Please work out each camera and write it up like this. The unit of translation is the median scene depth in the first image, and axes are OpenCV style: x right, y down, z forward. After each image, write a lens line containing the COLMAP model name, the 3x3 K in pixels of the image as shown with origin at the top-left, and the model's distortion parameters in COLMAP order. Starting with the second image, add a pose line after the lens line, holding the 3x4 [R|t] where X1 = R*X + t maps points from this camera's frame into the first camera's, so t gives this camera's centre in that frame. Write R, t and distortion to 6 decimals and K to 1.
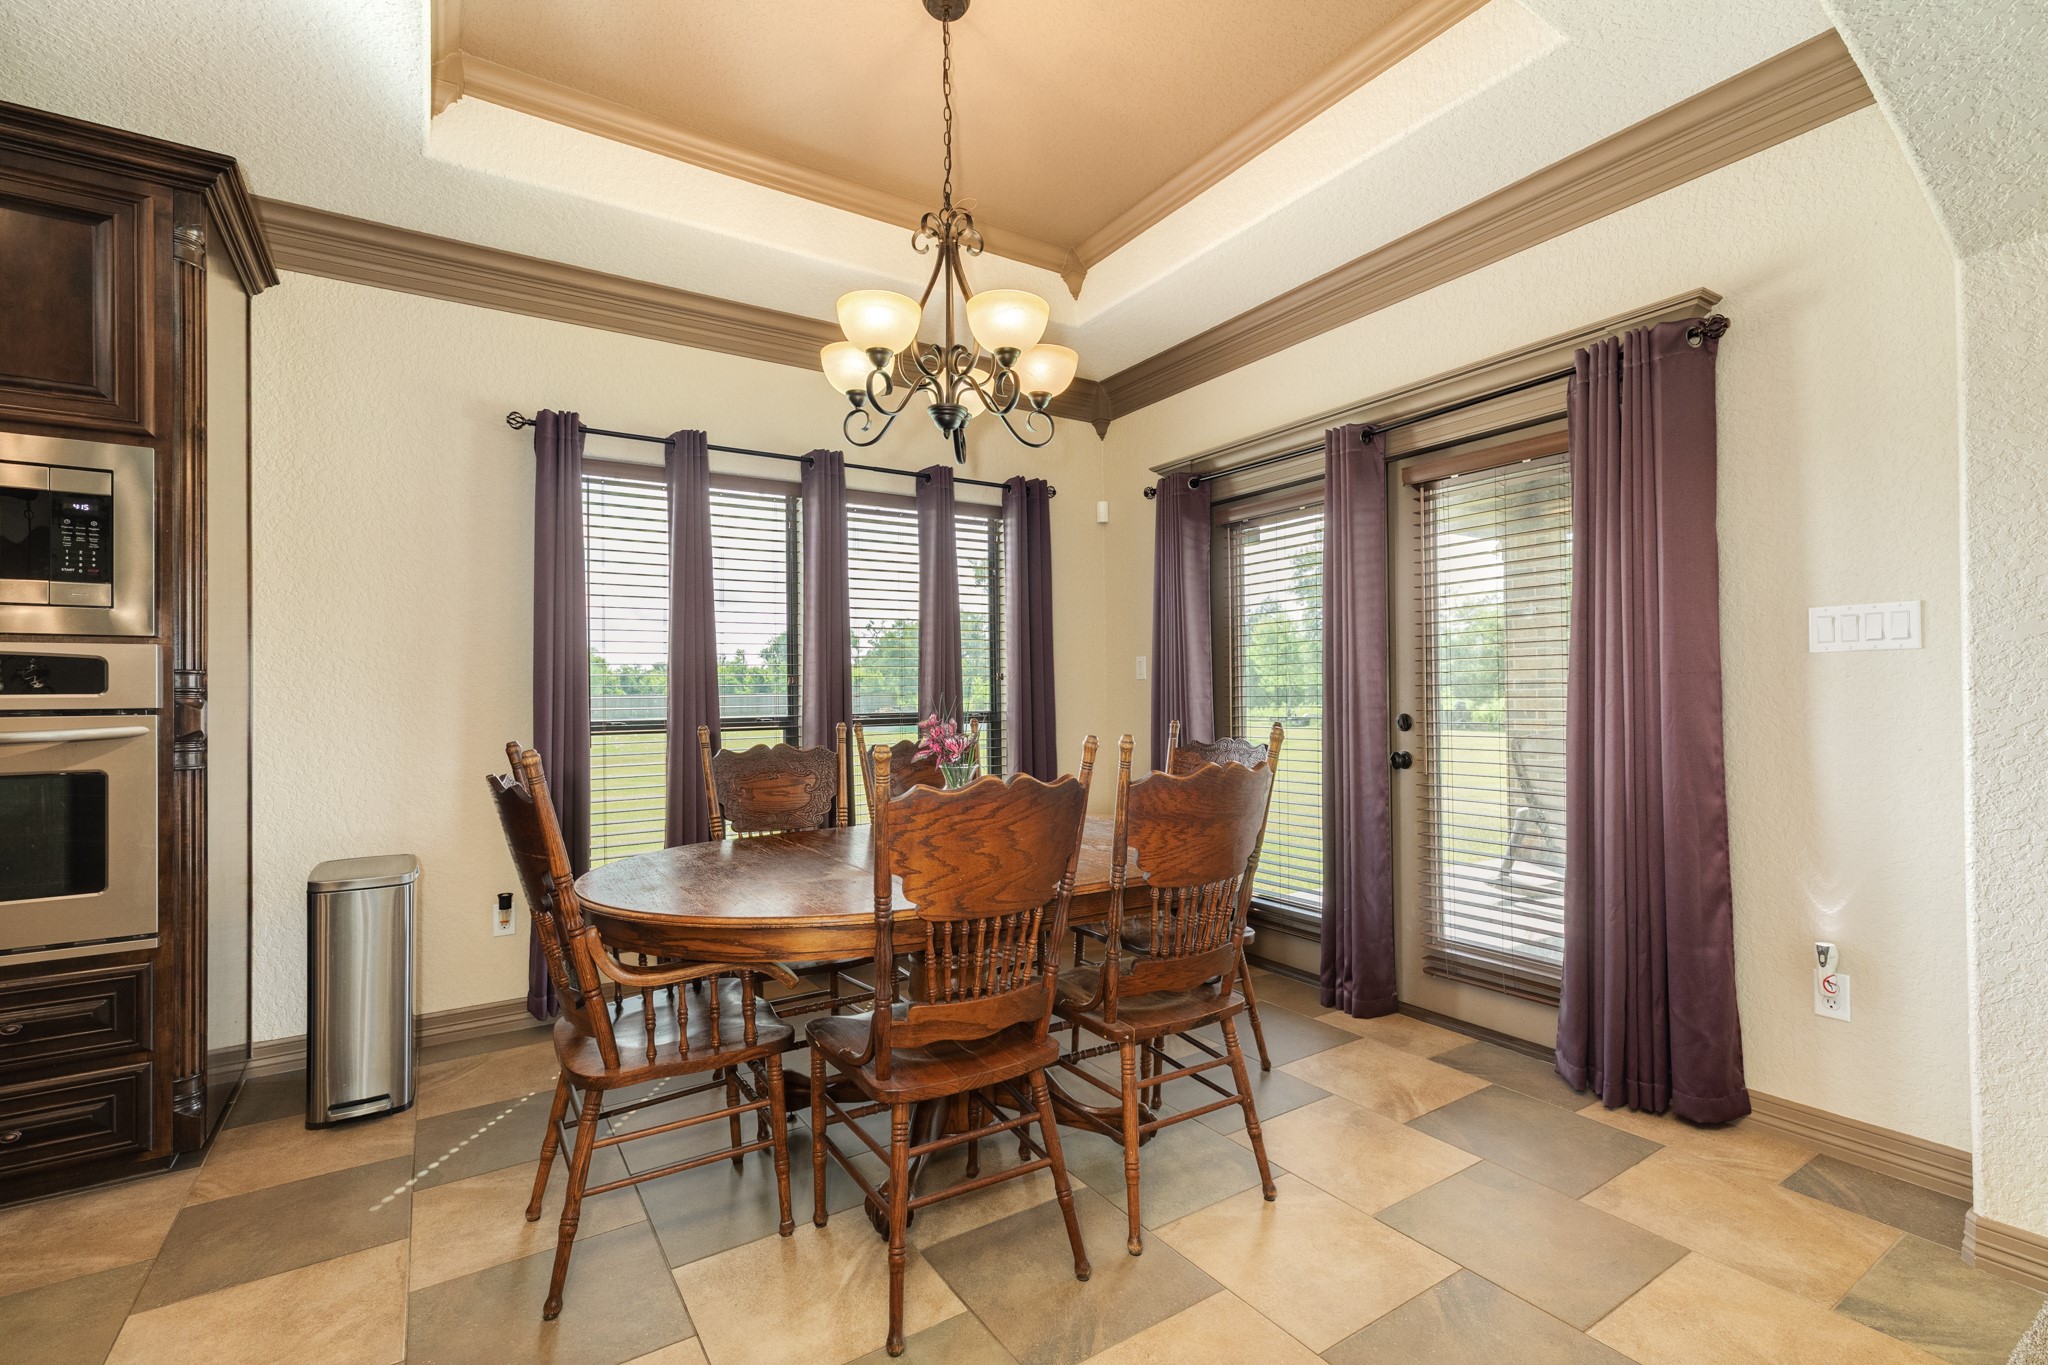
lens RADIAL K [[906.2, 0, 1021.9], [0, 906.2, 687.4], [0, 0, 1]] dist [0.000262, 0.000412]
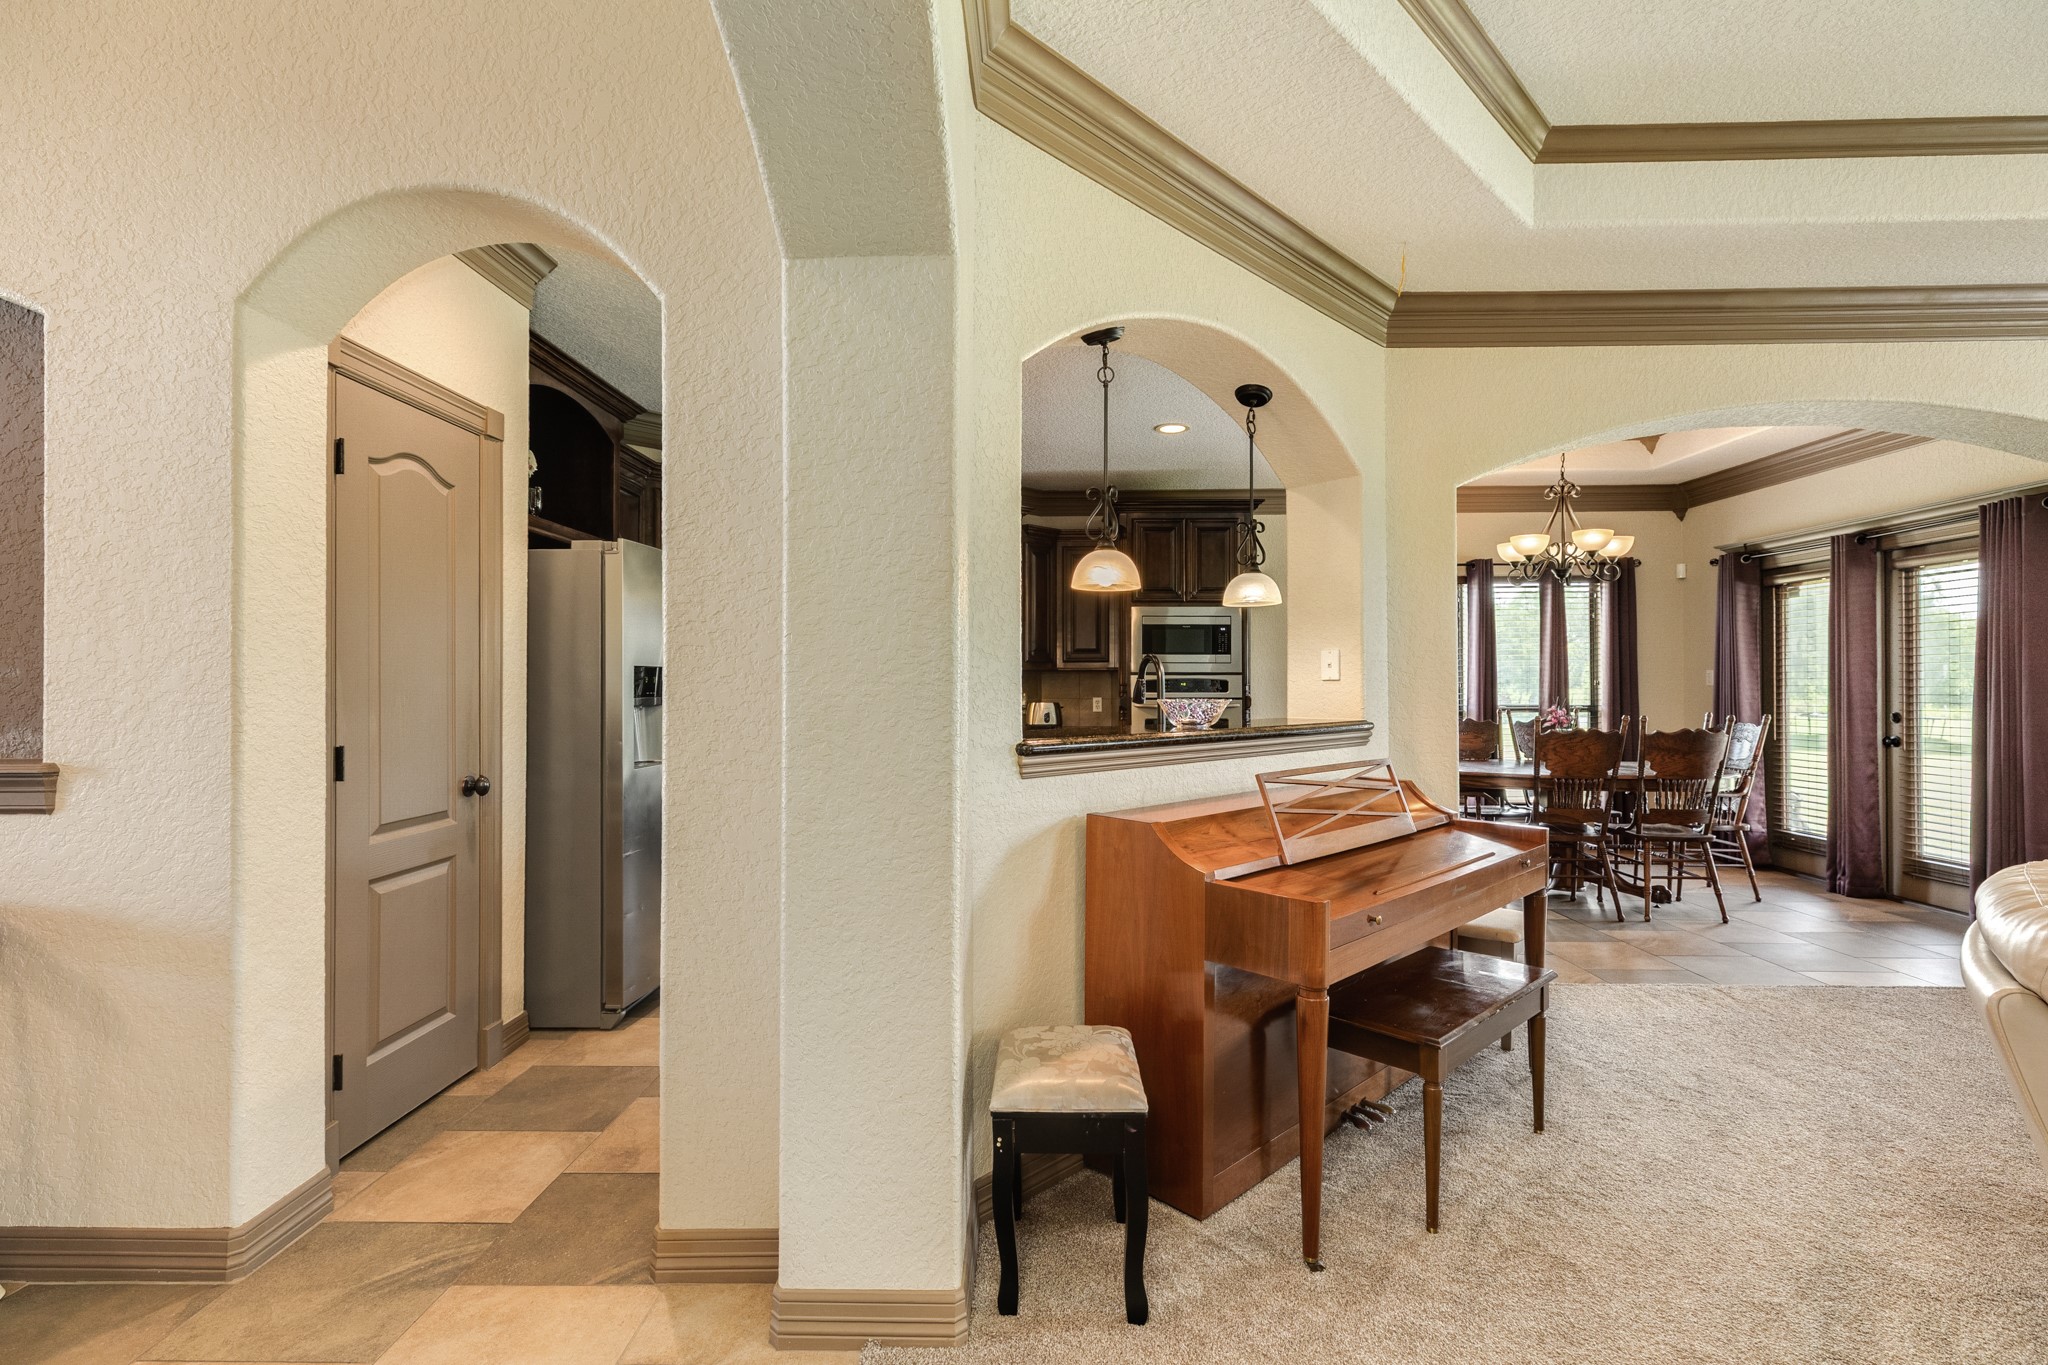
lens RADIAL K [[929.2, 0, 1017.4], [0, 929.2, 680.2], [0, 0, 1]] dist [0.000167, -0.000305]
pose [[0.824557, 0.006139, -0.565745, 0.077318], [-0.002718, 0.999973, 0.006890, -0.032953], [0.565772, -0.004144, 0.824551, -1.182946]]
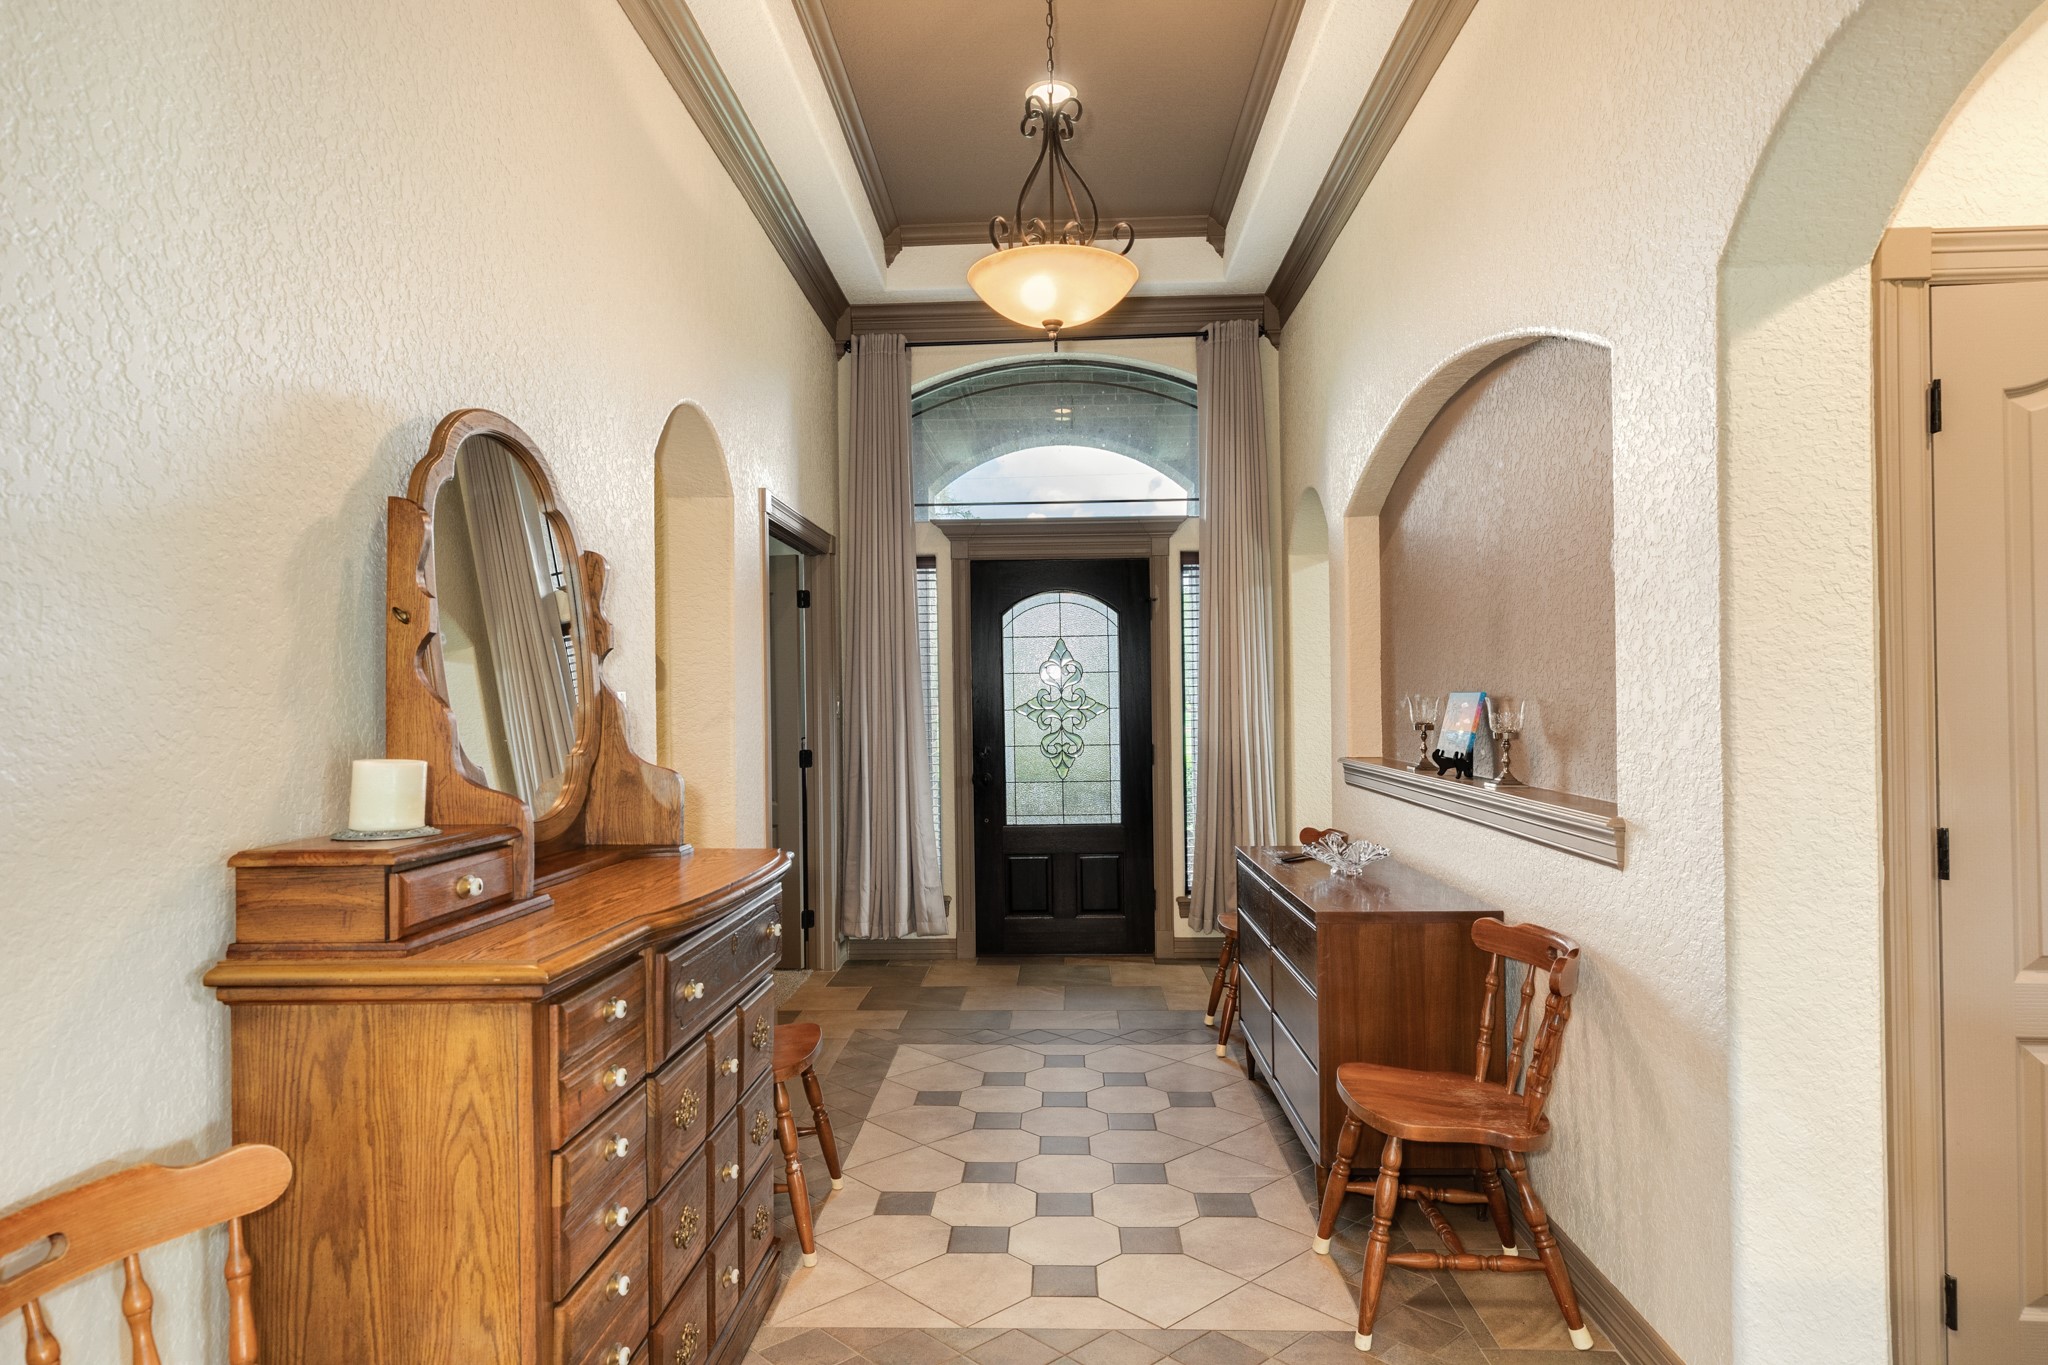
lens RADIAL K [[1204.9, 0, 1024.0], [0, 1204.9, 682.5], [0, 0, 1]] dist [0.003866, 0.000582]
pose [[-0.583725, 0.013005, -0.811847, 0.044579], [0.024771, 0.999692, -0.001797, -0.062705], [0.811573, -0.021159, -0.583867, -0.918843]]
